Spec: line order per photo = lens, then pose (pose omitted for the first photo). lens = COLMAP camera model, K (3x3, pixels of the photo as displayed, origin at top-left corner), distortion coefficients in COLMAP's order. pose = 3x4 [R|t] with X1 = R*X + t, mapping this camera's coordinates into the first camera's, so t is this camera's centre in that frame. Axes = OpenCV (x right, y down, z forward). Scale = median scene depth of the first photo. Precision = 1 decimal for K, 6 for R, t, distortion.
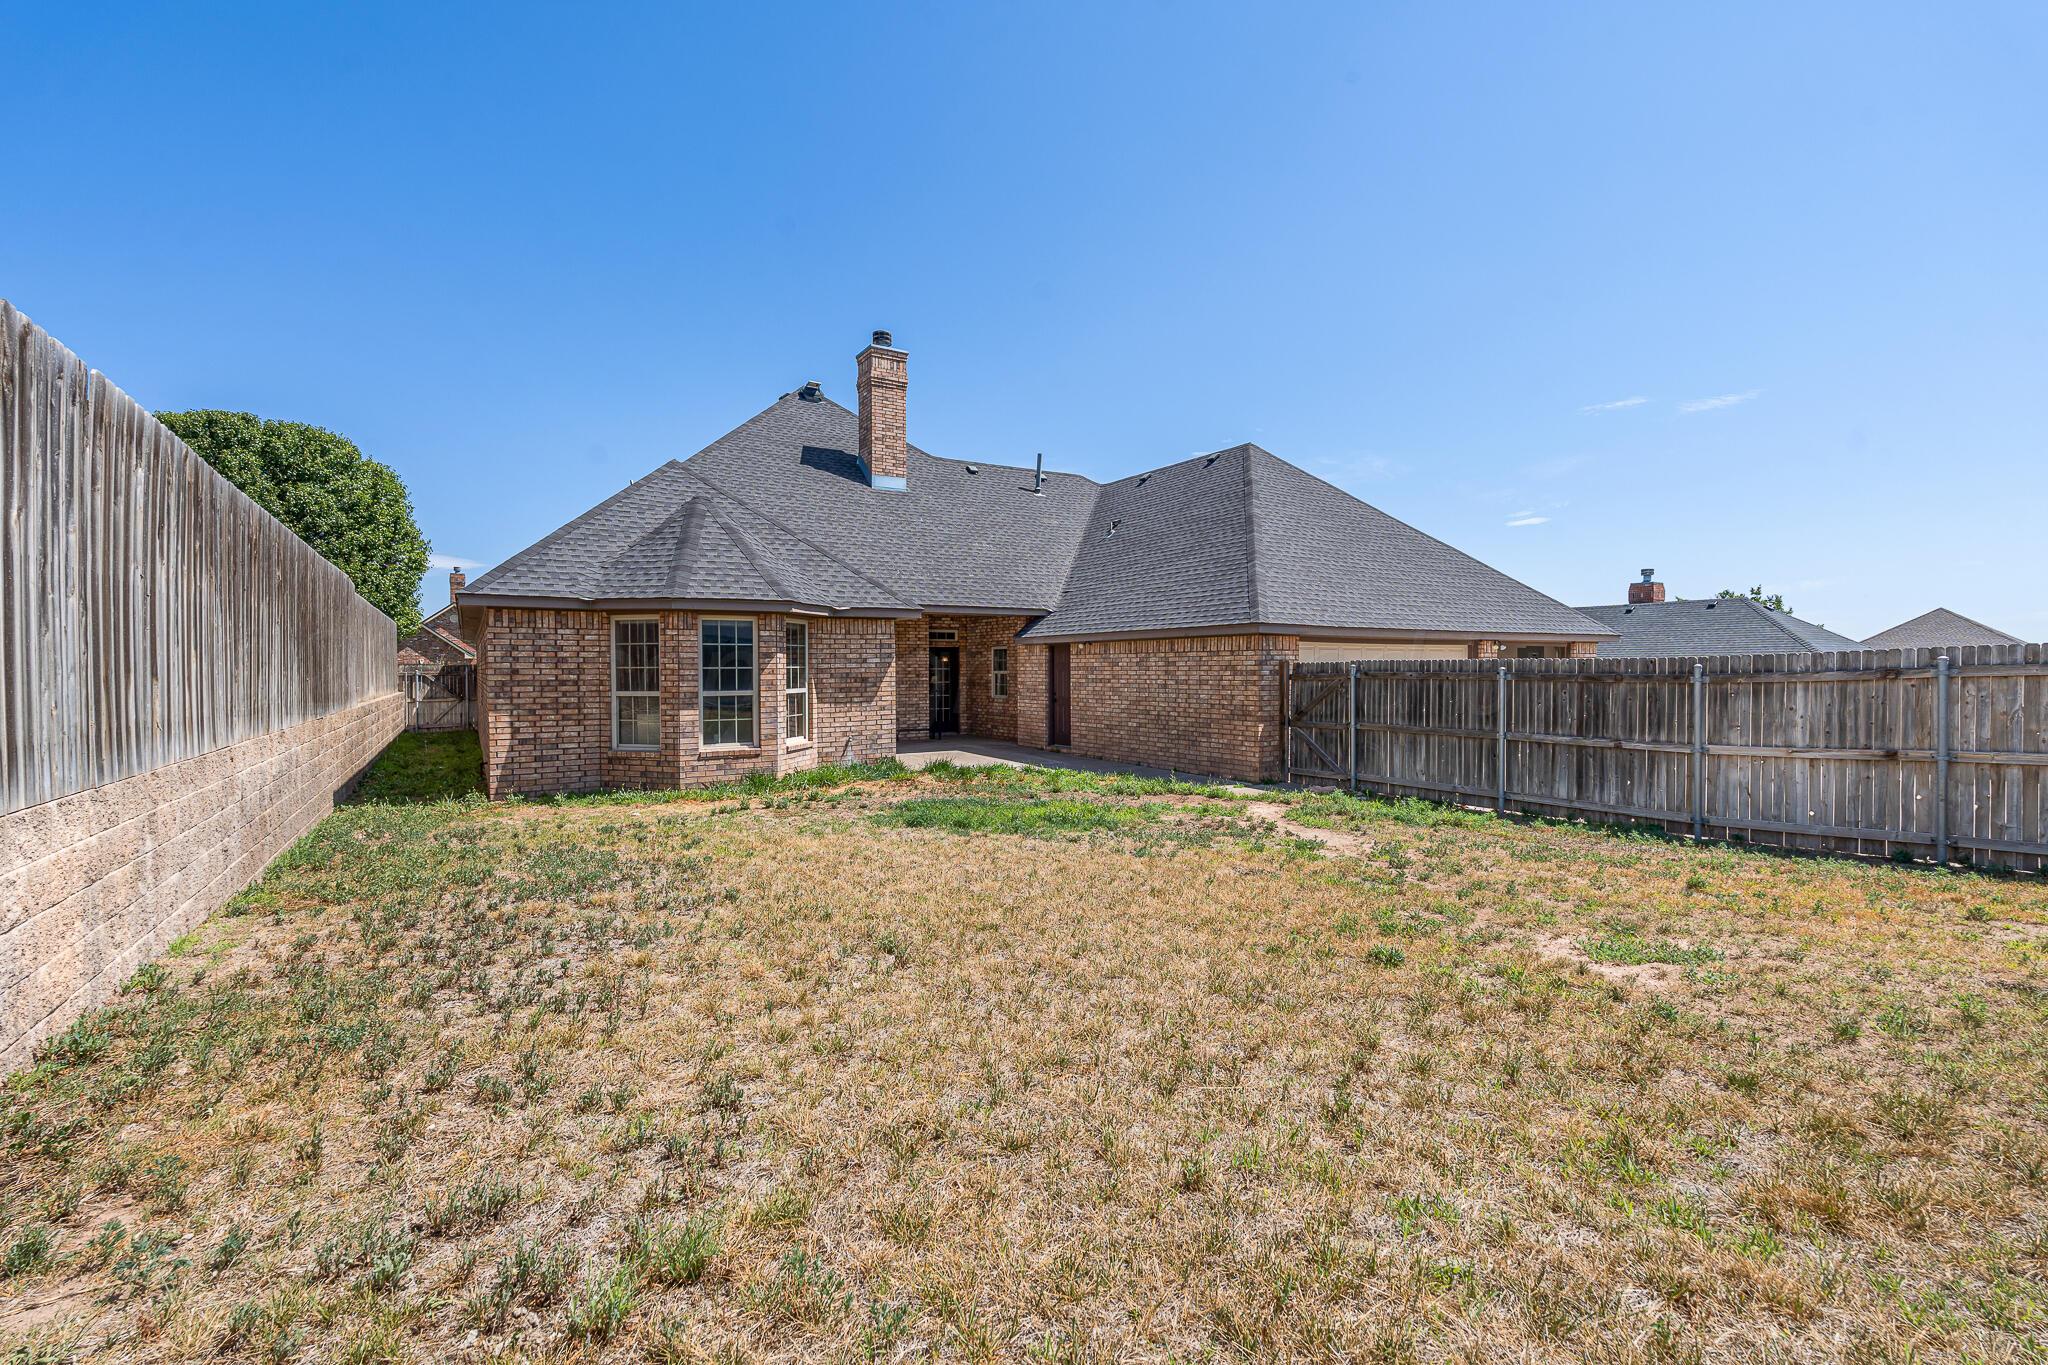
lens RADIAL K [[904.7, 0, 1023.3], [0, 904.7, 669.8], [0, 0, 1]] dist [-0.002069, -0.000003]
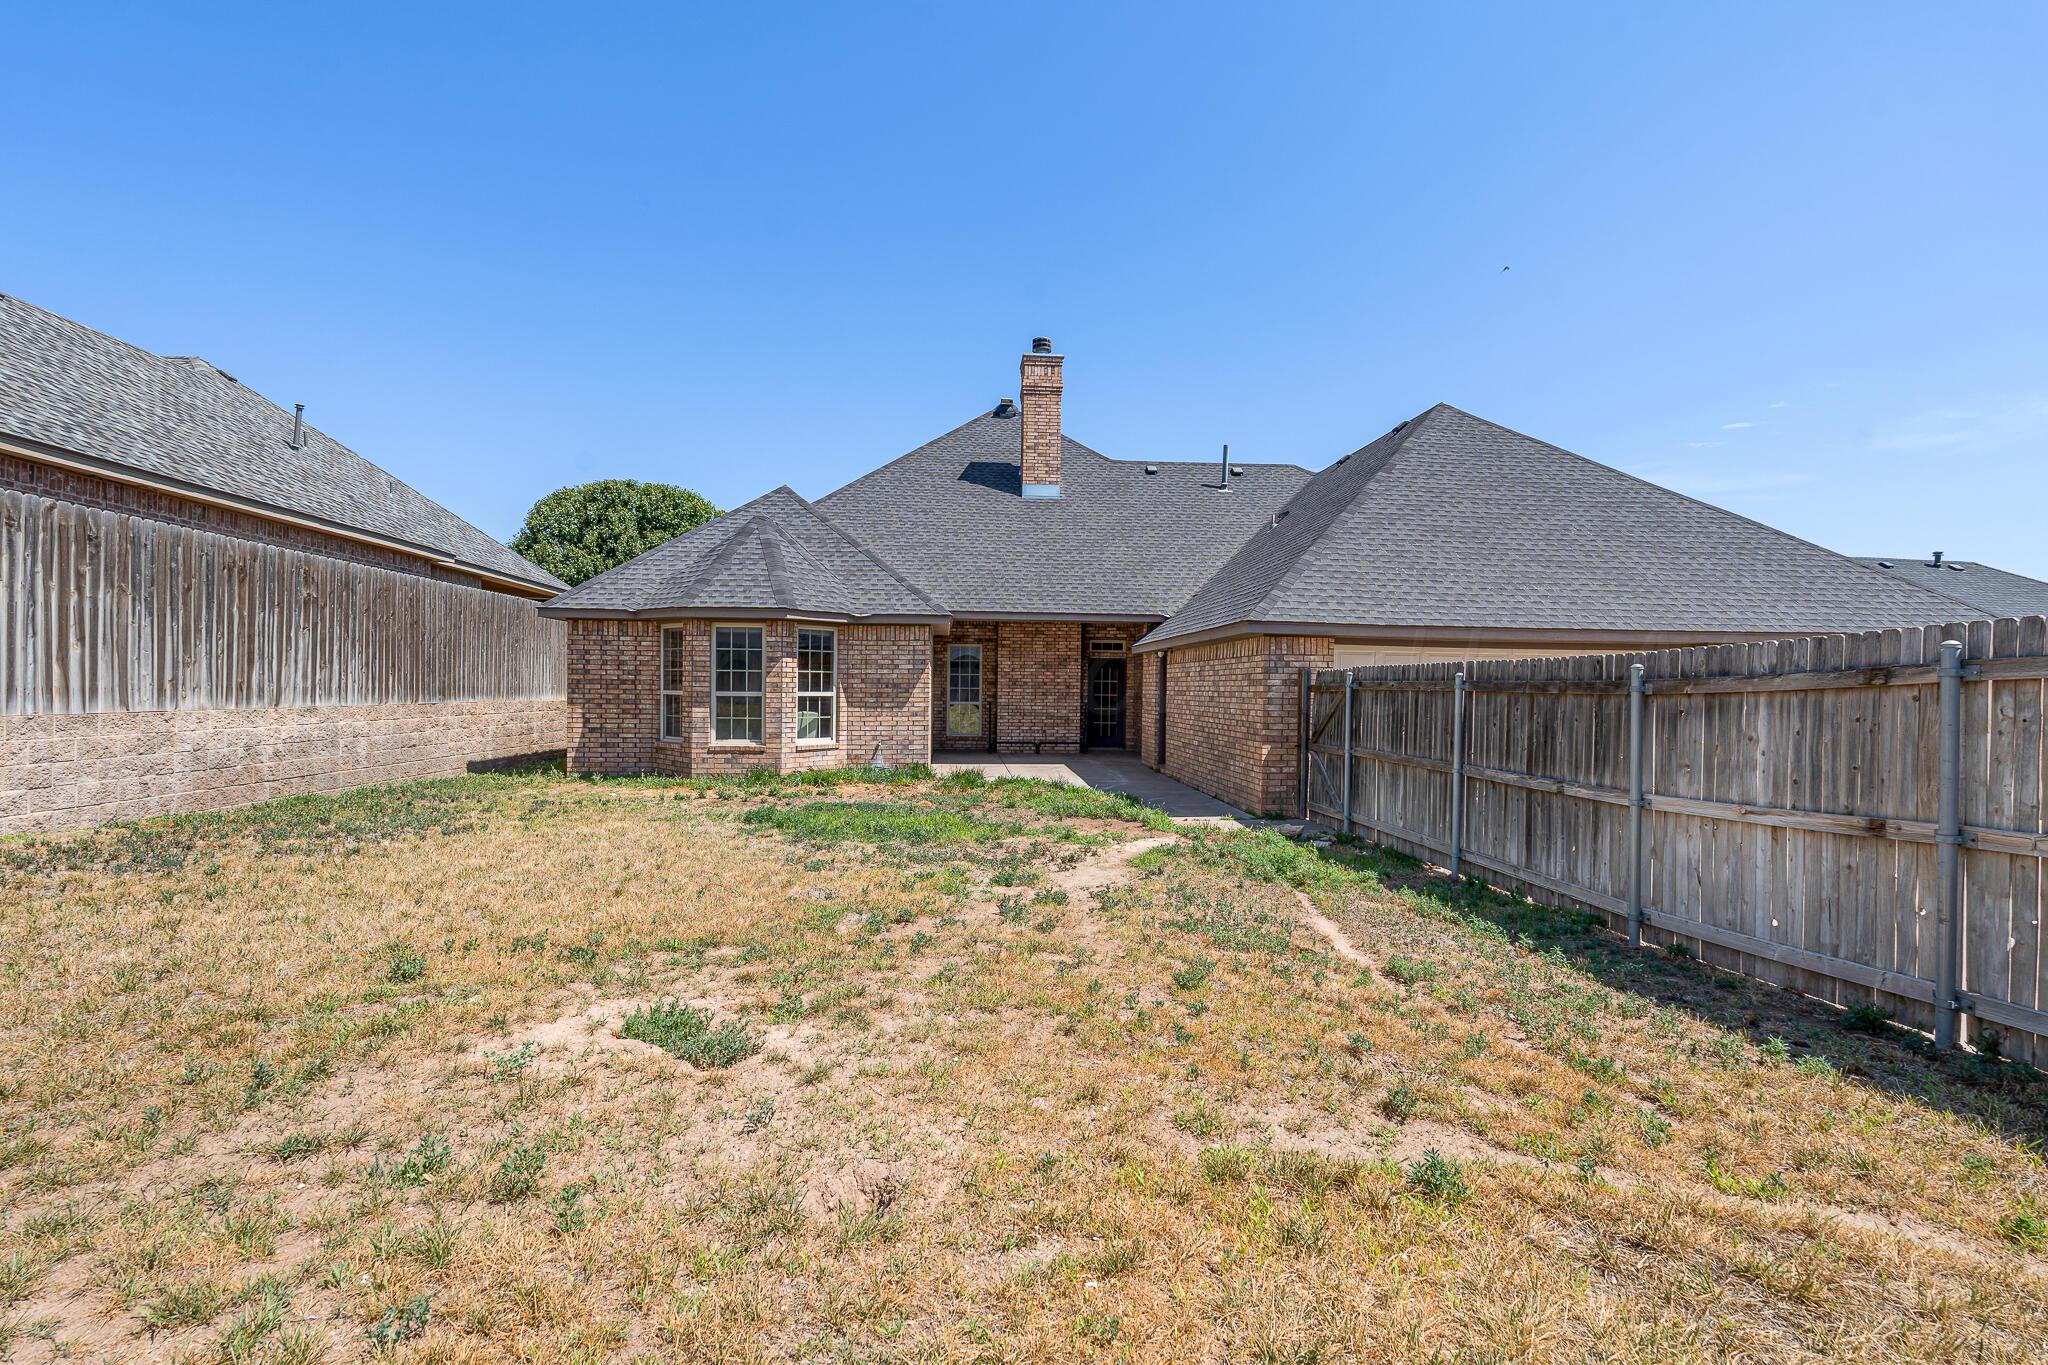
lens RADIAL K [[912.5, 0, 1017.7], [0, 912.5, 688.4], [0, 0, 1]] dist [-0.001521, -0.000765]
pose [[0.884564, 0.015401, -0.466164, 0.481708], [-0.016760, 0.999859, 0.001230, 0.012384], [0.466117, 0.006725, 0.884697, 0.179839]]
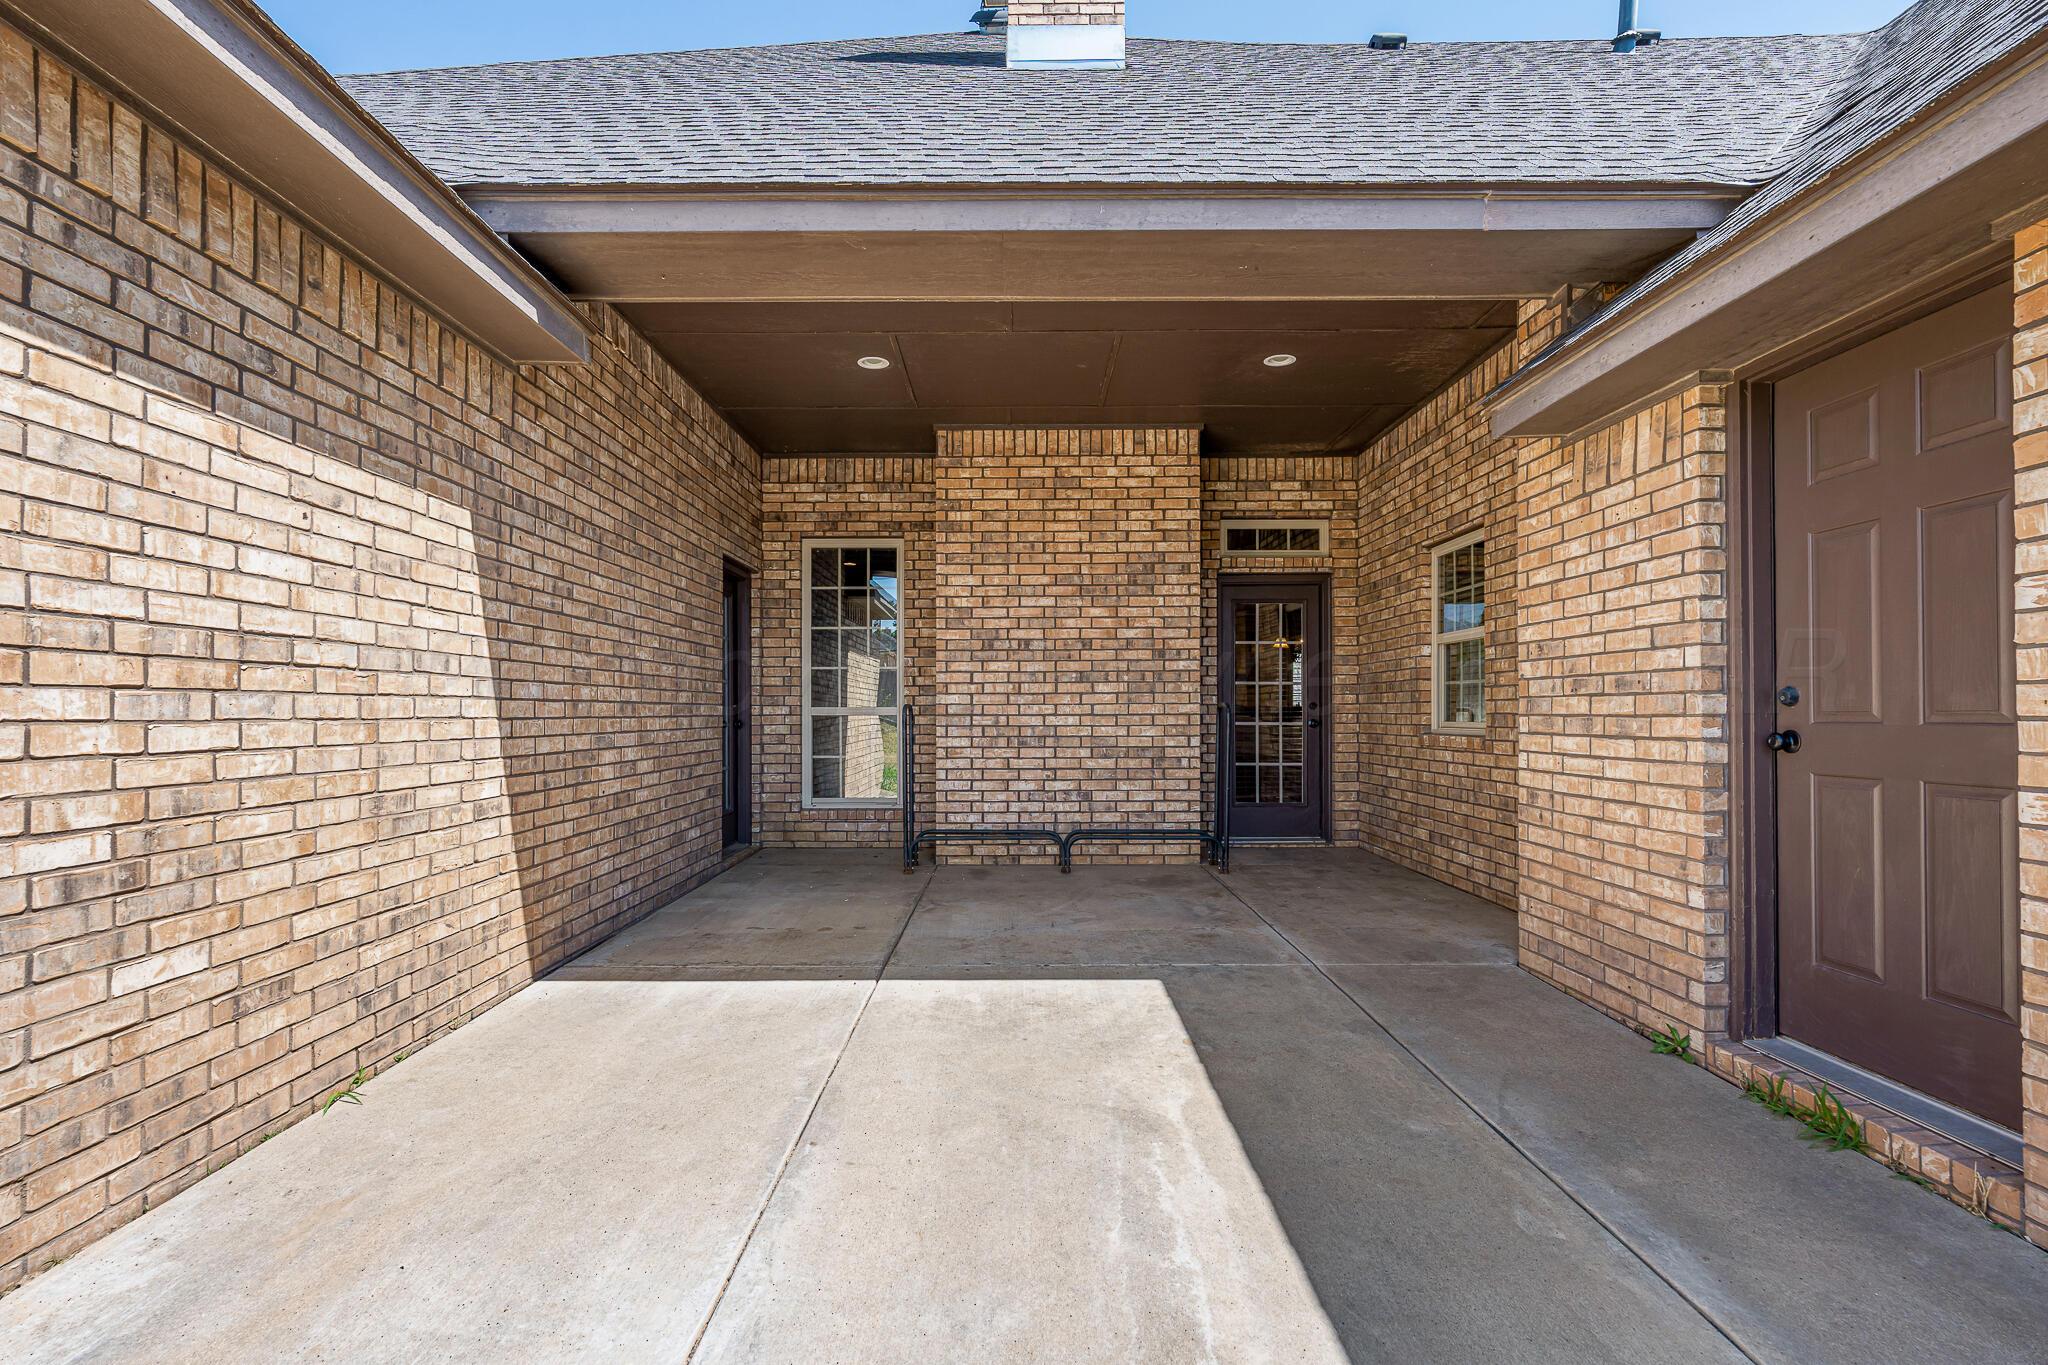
lens RADIAL K [[911.0, 0, 1026.7], [0, 911.0, 698.3], [0, 0, 1]] dist [-0.000670, -0.000020]
pose [[0.850427, -0.004828, -0.526071, 0.011050], [-0.003522, 0.999883, -0.014869, 0.043081], [0.526081, 0.014498, 0.850311, 1.179228]]
